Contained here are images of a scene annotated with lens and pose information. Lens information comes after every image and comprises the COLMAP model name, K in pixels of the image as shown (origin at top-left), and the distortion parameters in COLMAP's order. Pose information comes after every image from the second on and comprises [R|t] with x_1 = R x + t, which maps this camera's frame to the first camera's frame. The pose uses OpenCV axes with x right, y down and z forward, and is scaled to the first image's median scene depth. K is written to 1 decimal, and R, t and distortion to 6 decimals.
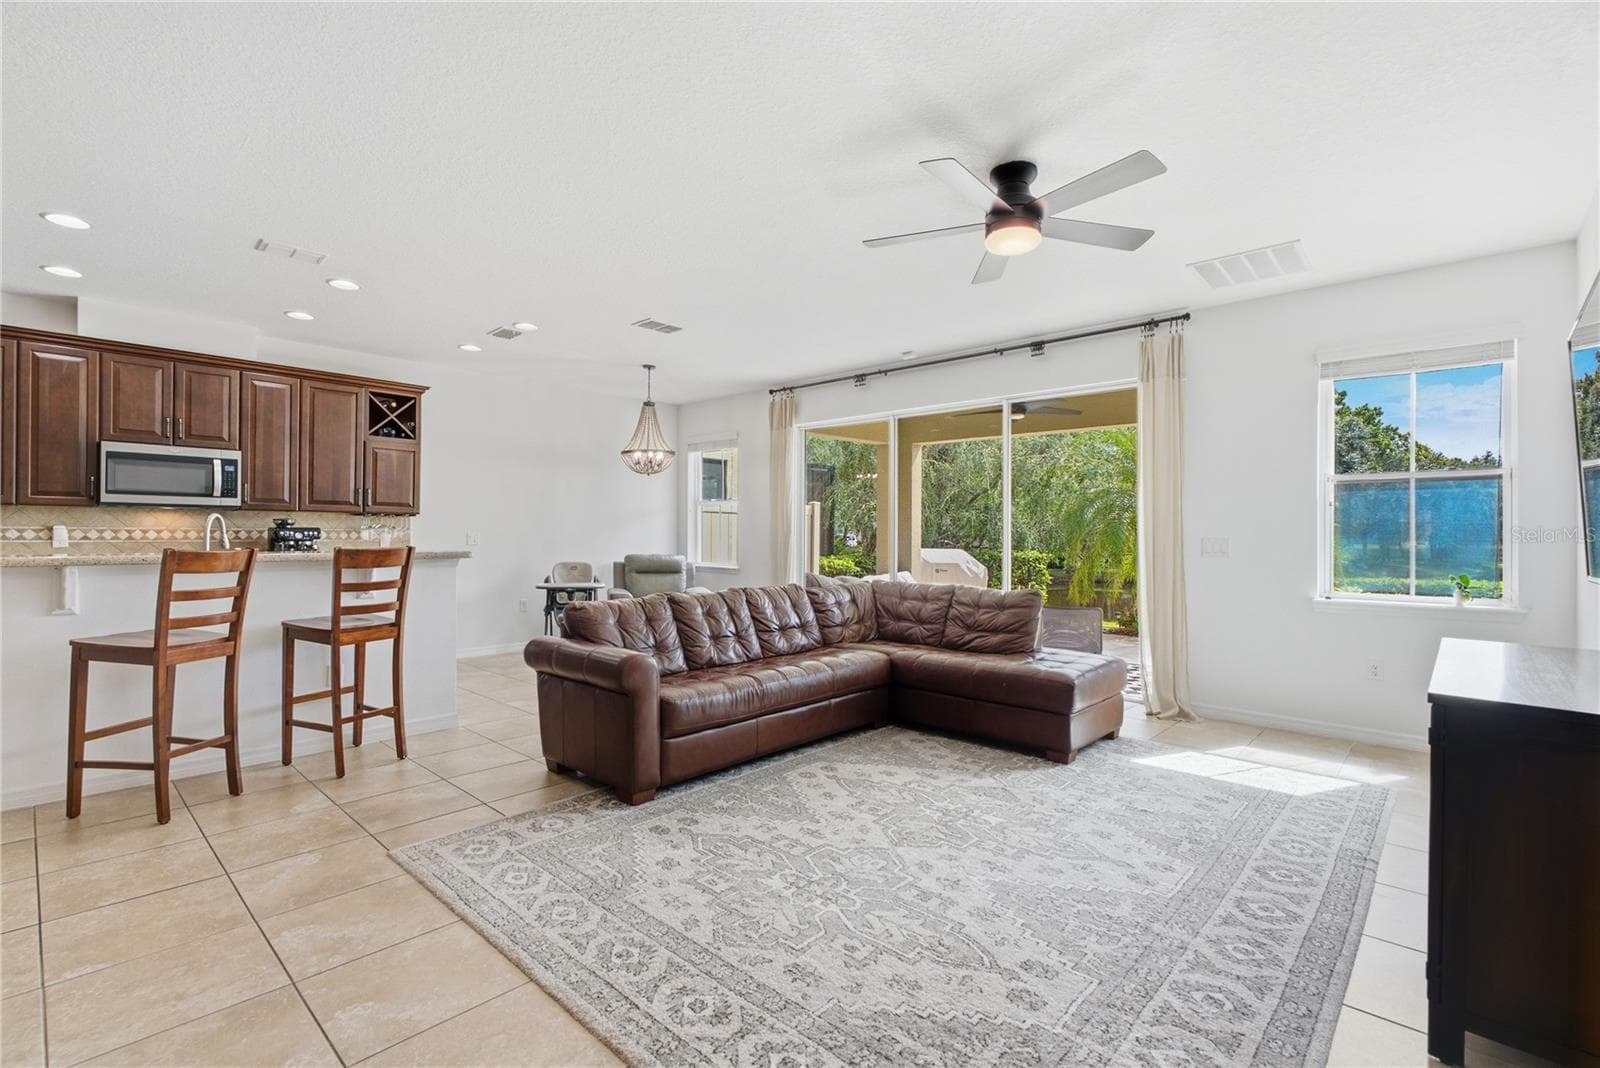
lens RADIAL K [[723.4, 0, 800.7], [0, 723.4, 530.6], [0, 0, 1]] dist [-0.007845, 0.002828]
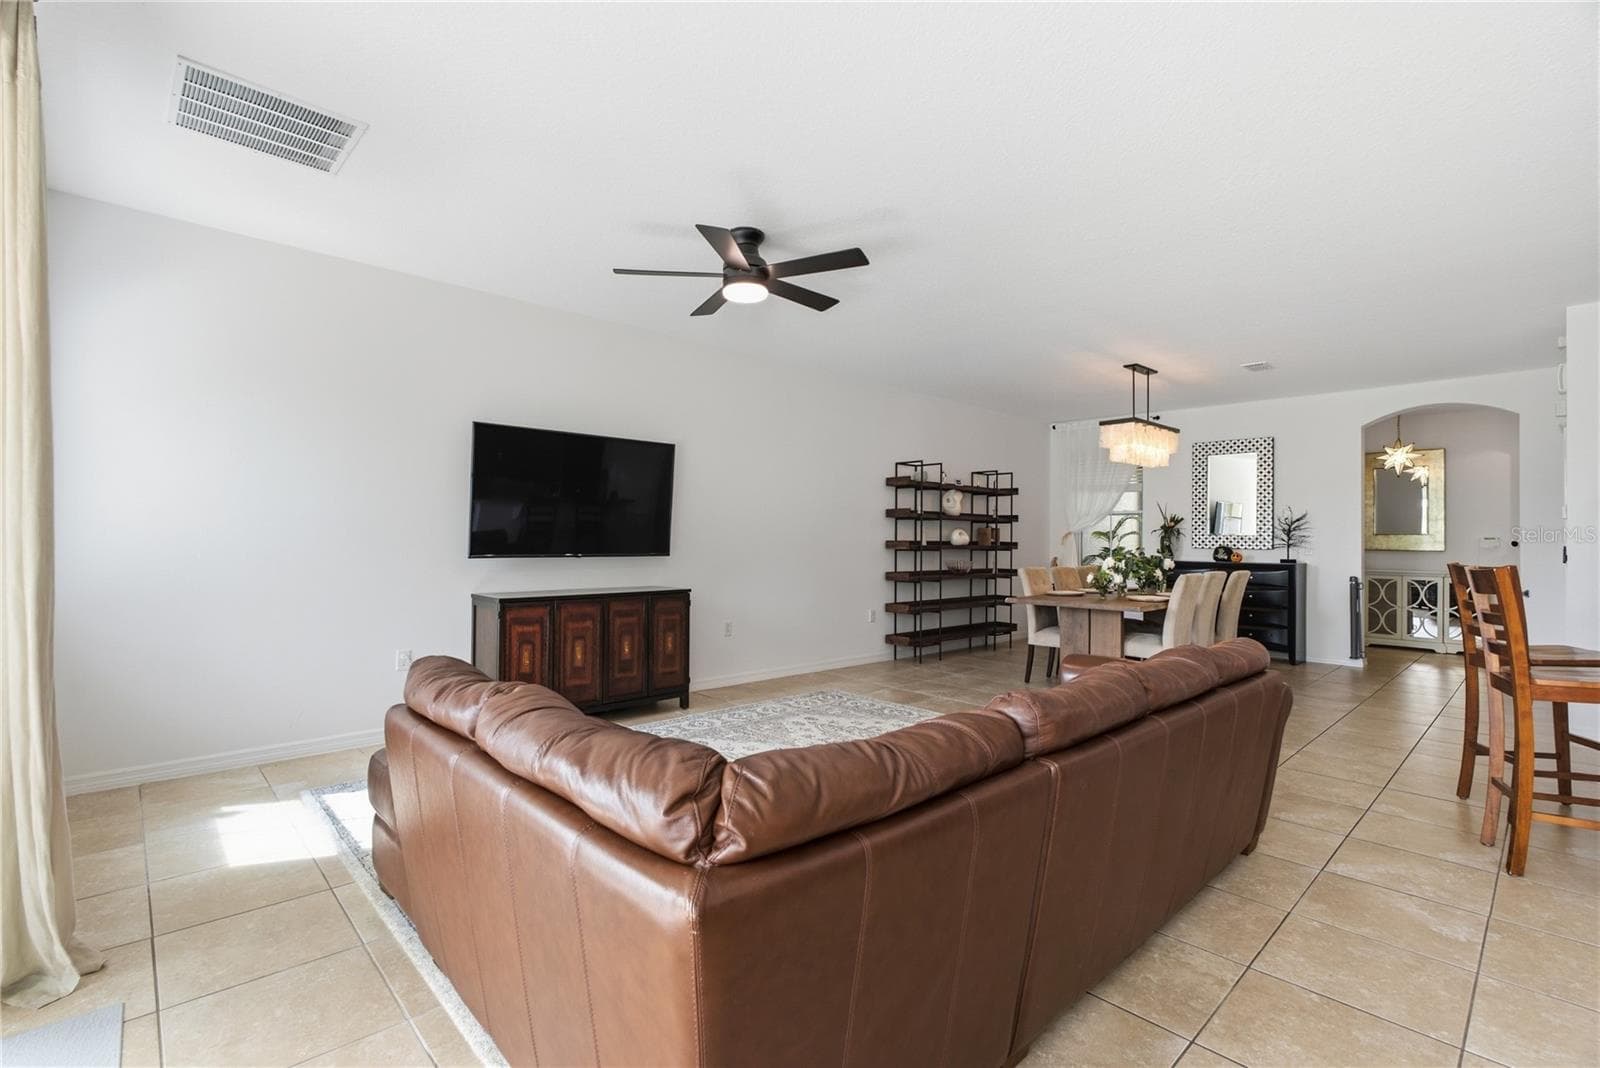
lens RADIAL K [[723.4, 0, 800.7], [0, 723.4, 530.6], [0, 0, 1]] dist [-0.007845, 0.002828]
pose [[-0.997589, -0.017430, 0.067176, 0.070953], [-0.018690, 0.999660, -0.018181, 0.008897], [-0.066836, -0.019393, -0.997575, 1.365713]]
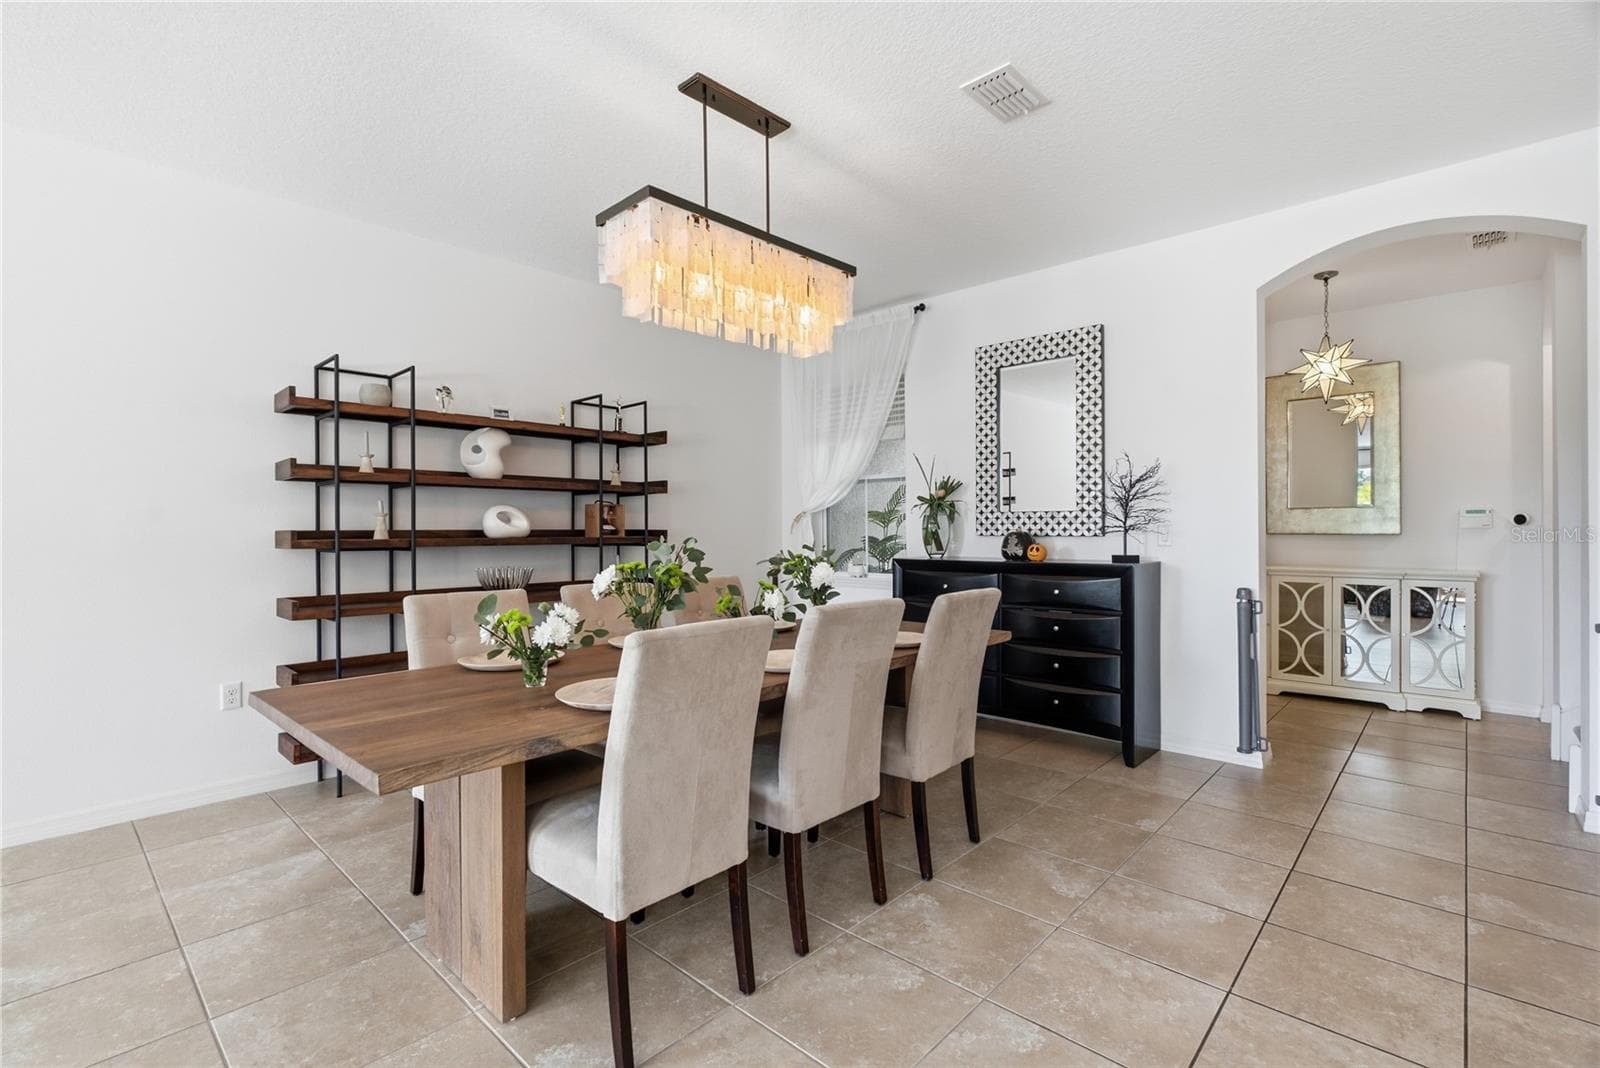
lens RADIAL K [[723.4, 0, 800.7], [0, 723.4, 530.6], [0, 0, 1]] dist [-0.007845, 0.002828]
pose [[-0.999995, -0.003003, -0.000428, -0.500595], [-0.003000, 0.999978, -0.005849, 0.001290], [0.000445, -0.005848, -0.999983, 0.563477]]
